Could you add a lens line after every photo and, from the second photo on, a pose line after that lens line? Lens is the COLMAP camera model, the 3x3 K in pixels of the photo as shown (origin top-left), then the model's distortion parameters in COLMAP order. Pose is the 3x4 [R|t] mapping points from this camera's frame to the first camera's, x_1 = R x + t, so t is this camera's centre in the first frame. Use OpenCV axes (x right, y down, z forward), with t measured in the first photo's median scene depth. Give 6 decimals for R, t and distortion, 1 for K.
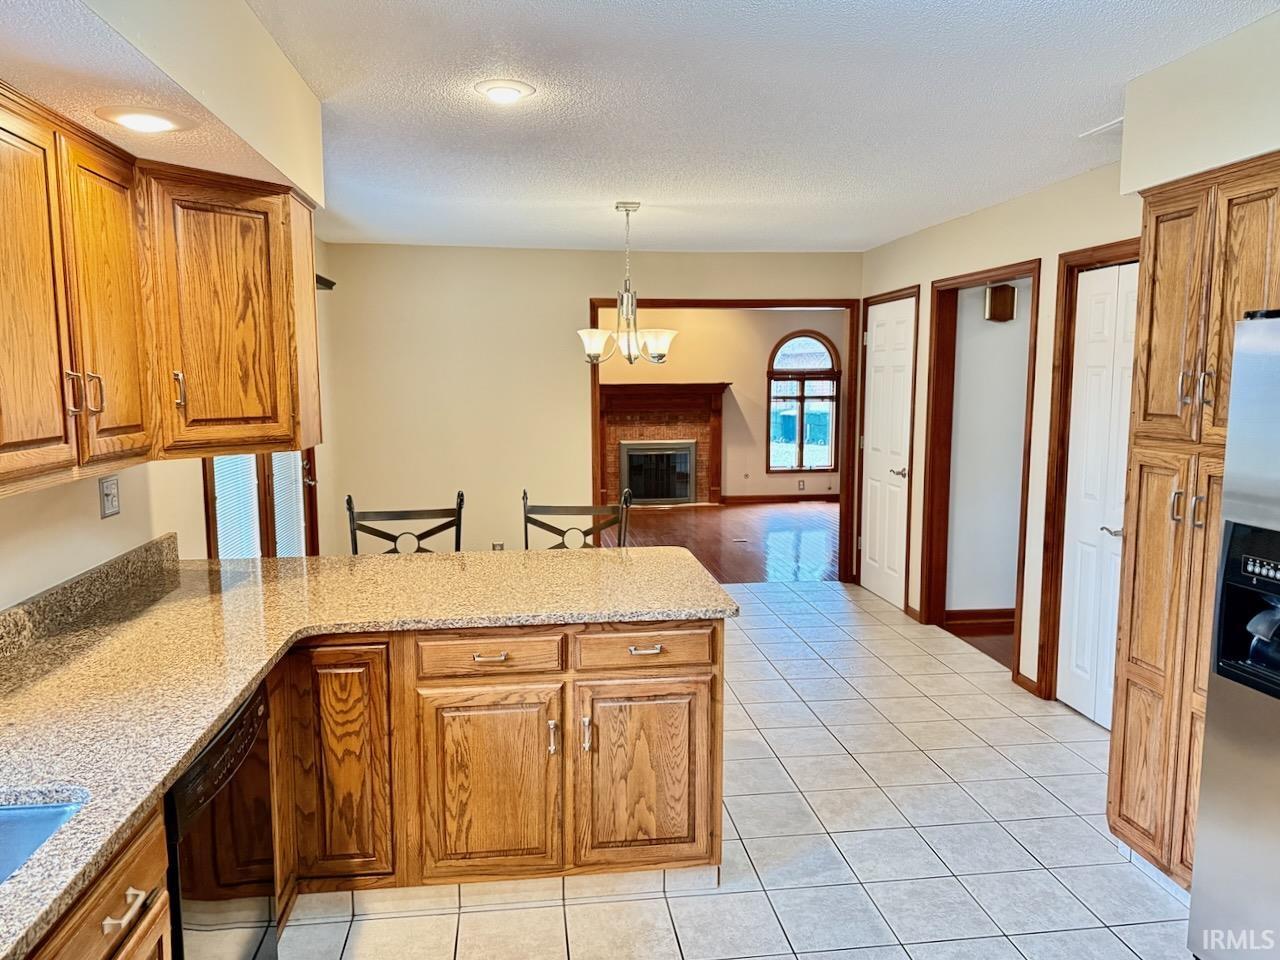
lens RADIAL K [[909.3, 0, 639.2], [0, 909.3, 478.1], [0, 0, 1]] dist [0.042009, -0.017060]
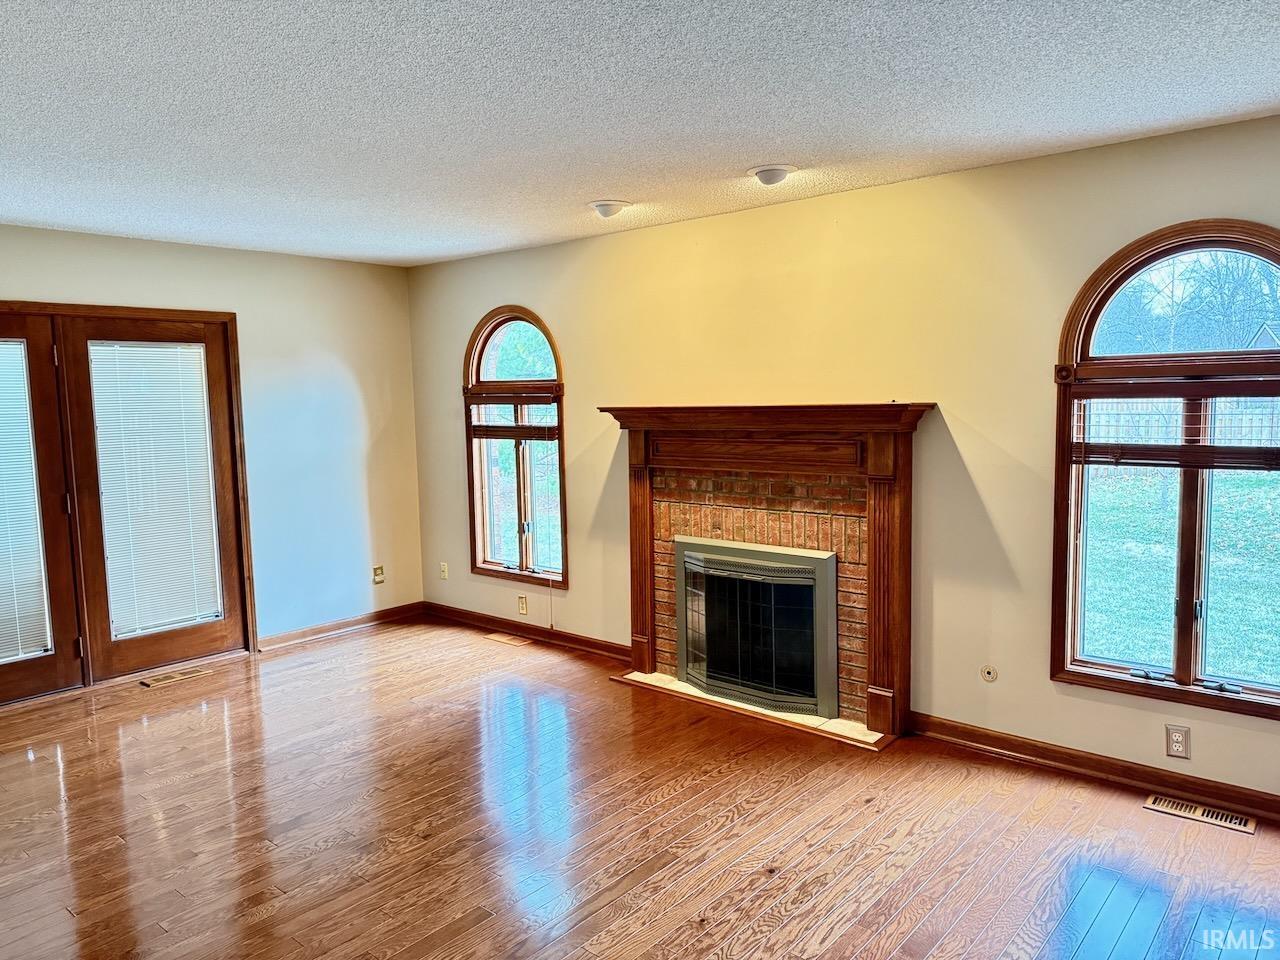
lens RADIAL K [[909.3, 0, 636.7], [0, 909.3, 480.5], [0, 0, 1]] dist [0.042009, -0.017060]
pose [[0.666277, 0.065517, -0.742821, 0.277947], [-0.066532, 0.997383, 0.028293, -0.074293], [0.742730, 0.030570, 0.668892, 0.651793]]
